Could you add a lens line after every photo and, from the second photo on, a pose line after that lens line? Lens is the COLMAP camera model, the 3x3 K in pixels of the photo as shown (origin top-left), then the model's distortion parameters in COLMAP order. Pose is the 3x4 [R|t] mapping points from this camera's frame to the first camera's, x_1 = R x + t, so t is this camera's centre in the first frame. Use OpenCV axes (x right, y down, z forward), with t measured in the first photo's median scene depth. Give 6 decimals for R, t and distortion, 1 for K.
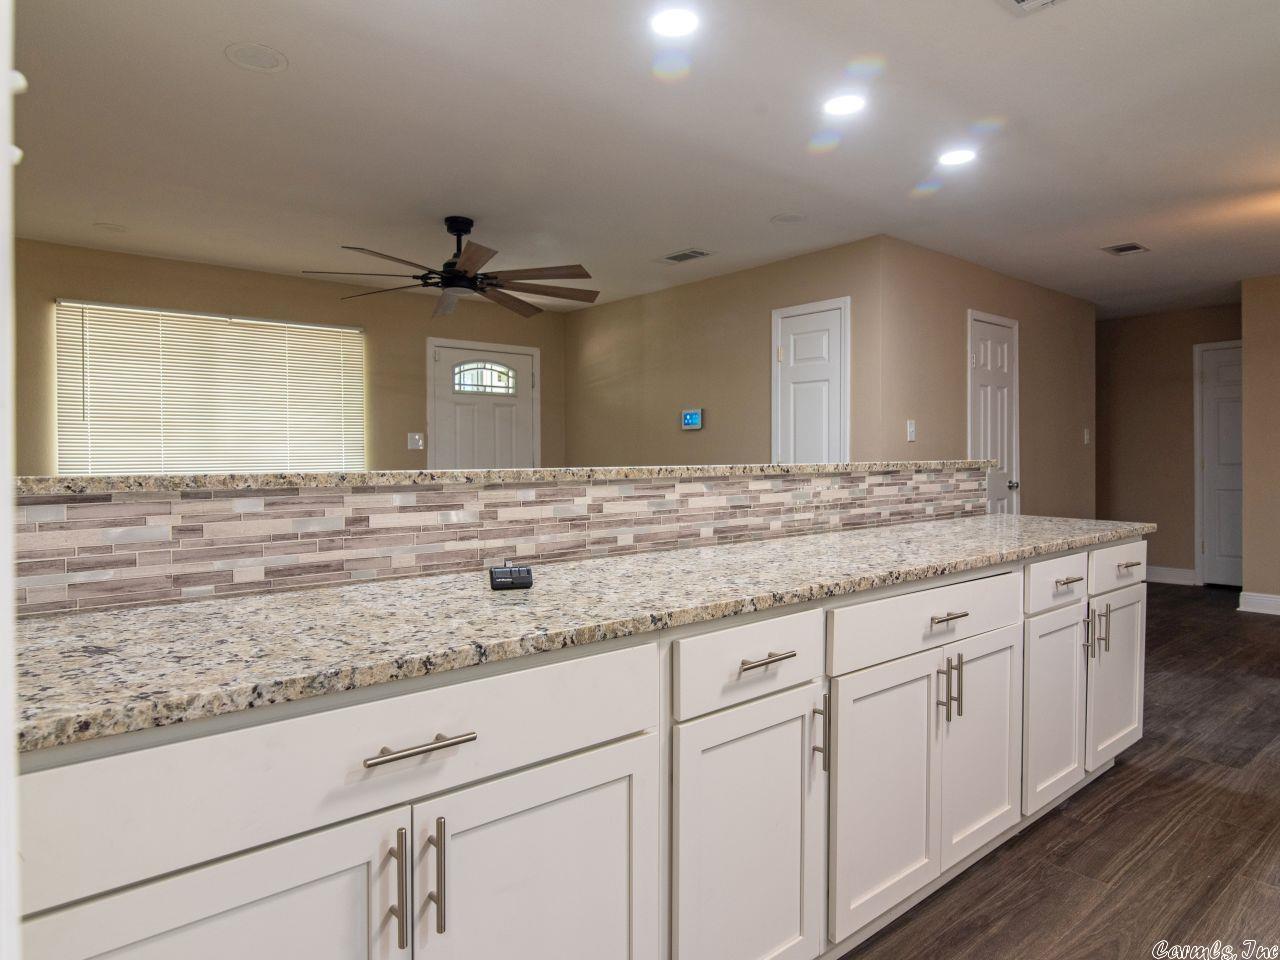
lens RADIAL K [[731.5, 0, 636.4], [0, 731.5, 469.7], [0, 0, 1]] dist [-0.027552, -0.002779]
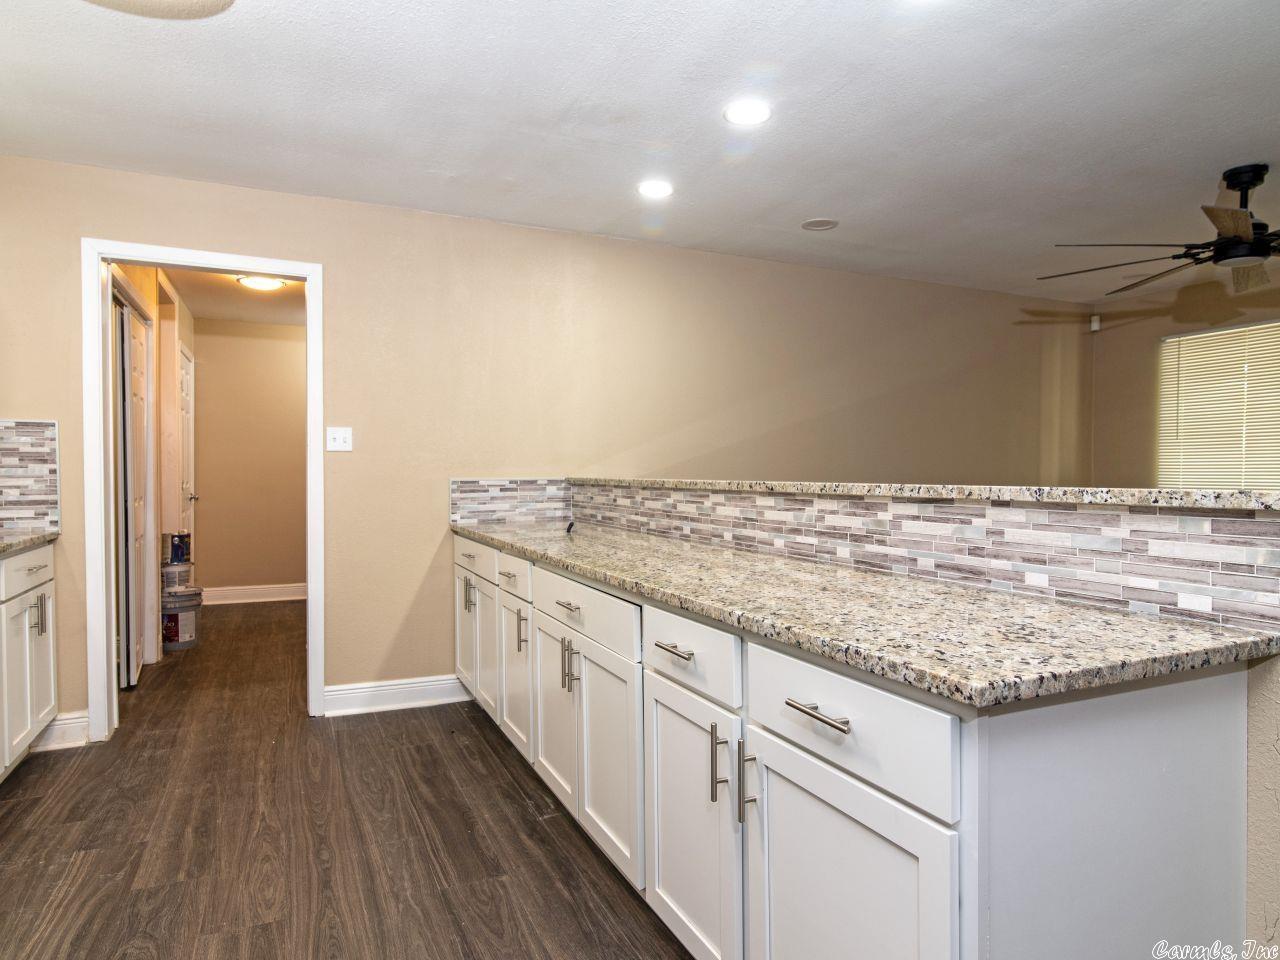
lens RADIAL K [[794.1, 0, 642.0], [0, 794.1, 488.2], [0, 0, 1]] dist [0.004419, 0.000169]
pose [[-0.220912, 0.023601, -0.975008, 1.272771], [-0.022473, 0.999319, 0.029281, -0.026168], [0.975035, 0.028380, -0.220231, 1.043652]]
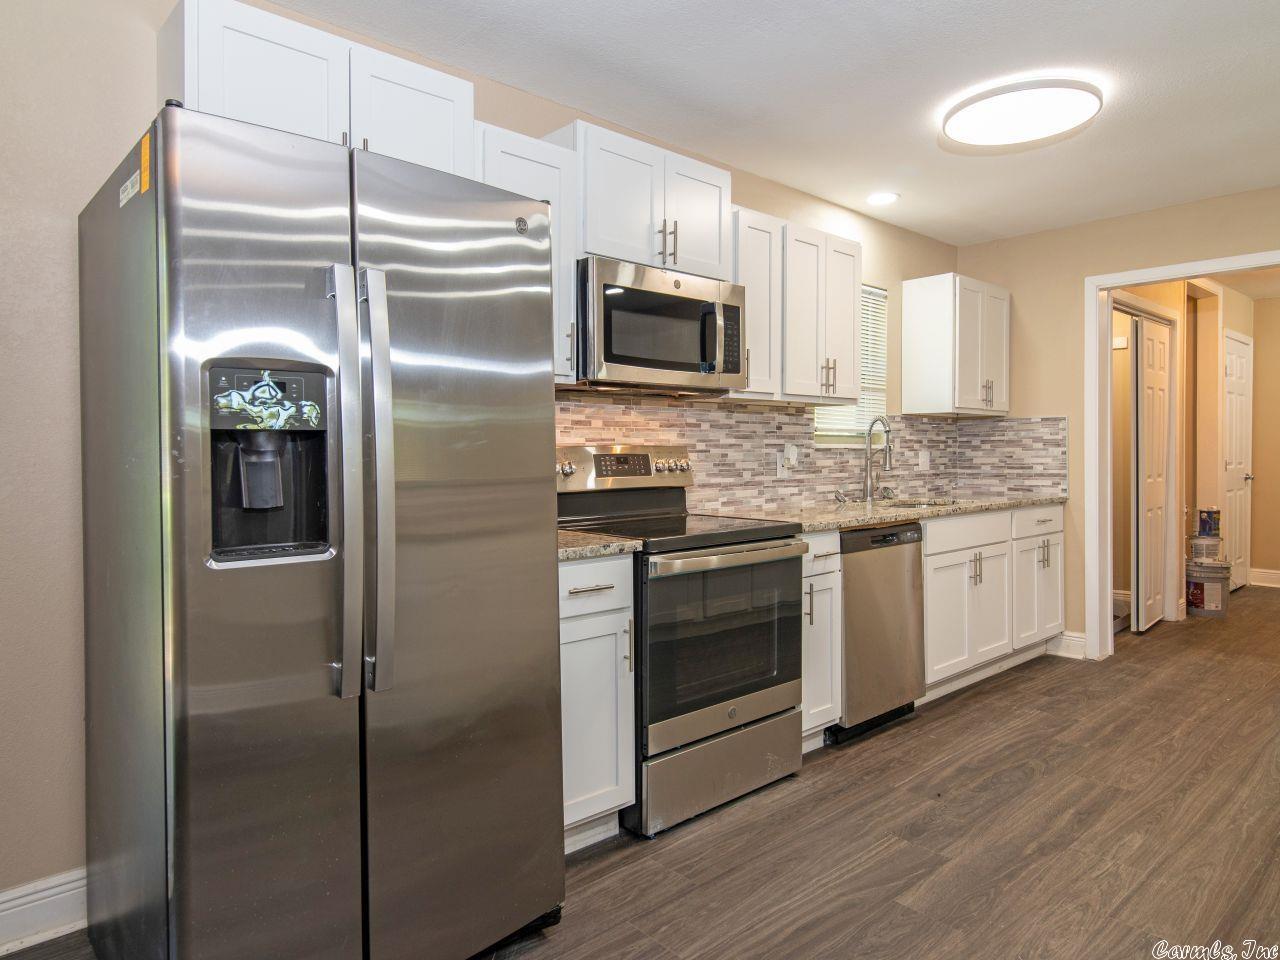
lens RADIAL K [[794.1, 0, 628.9], [0, 794.1, 454.2], [0, 0, 1]] dist [0.004419, 0.000169]
pose [[-0.996622, 0.005509, -0.081938, 1.368881], [0.003574, 0.999712, 0.023738, -0.042520], [0.082045, 0.023365, -0.996355, 1.792191]]
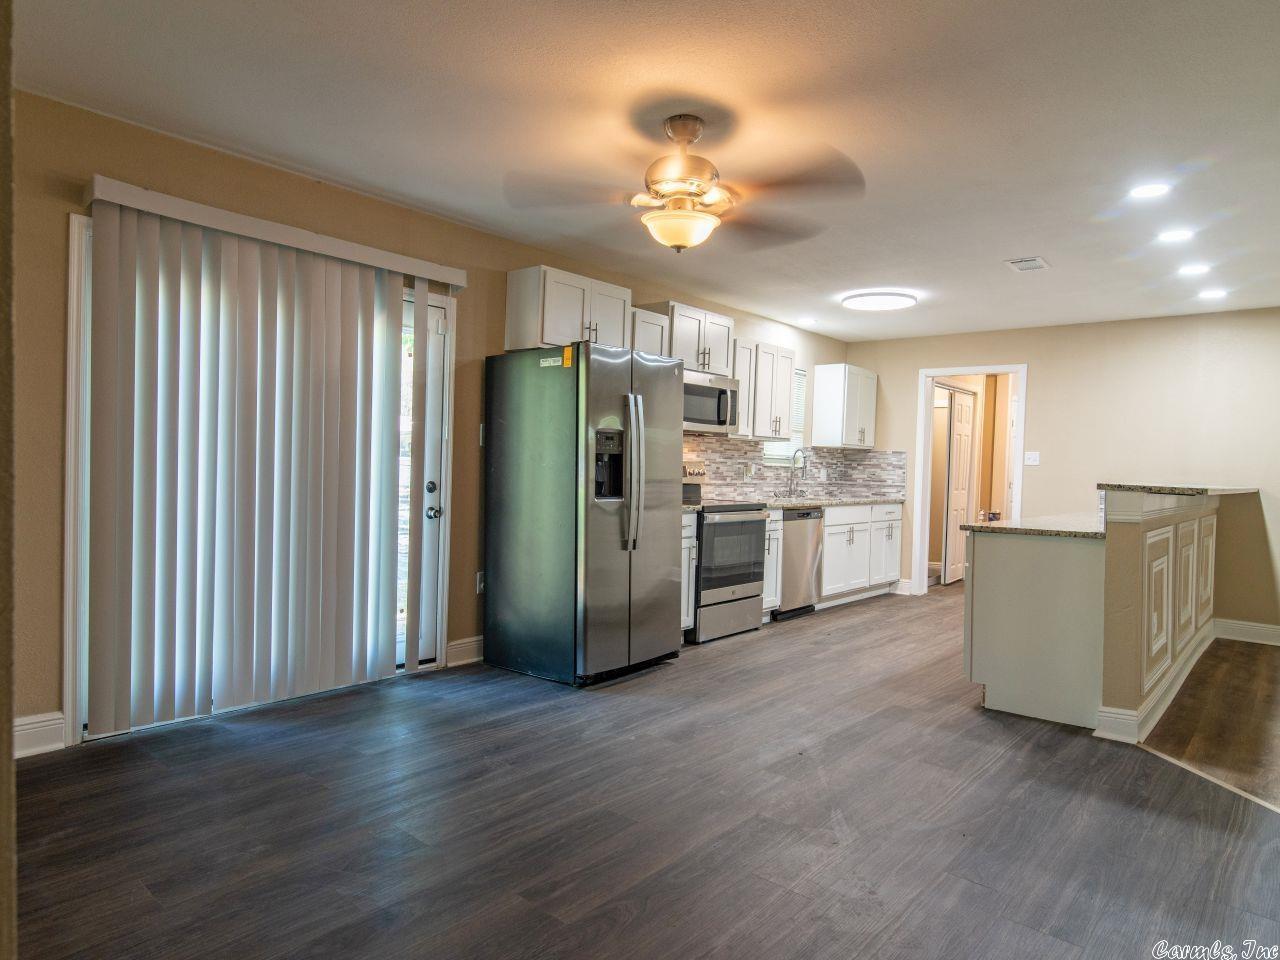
lens RADIAL K [[794.1, 0, 638.6], [0, 794.1, 482.7], [0, 0, 1]] dist [0.004419, 0.000169]
pose [[-0.975785, -0.021412, -0.217682, 2.167595], [-0.031672, 0.998540, 0.043749, -0.072726], [0.216428, 0.049584, -0.975039, 3.379670]]
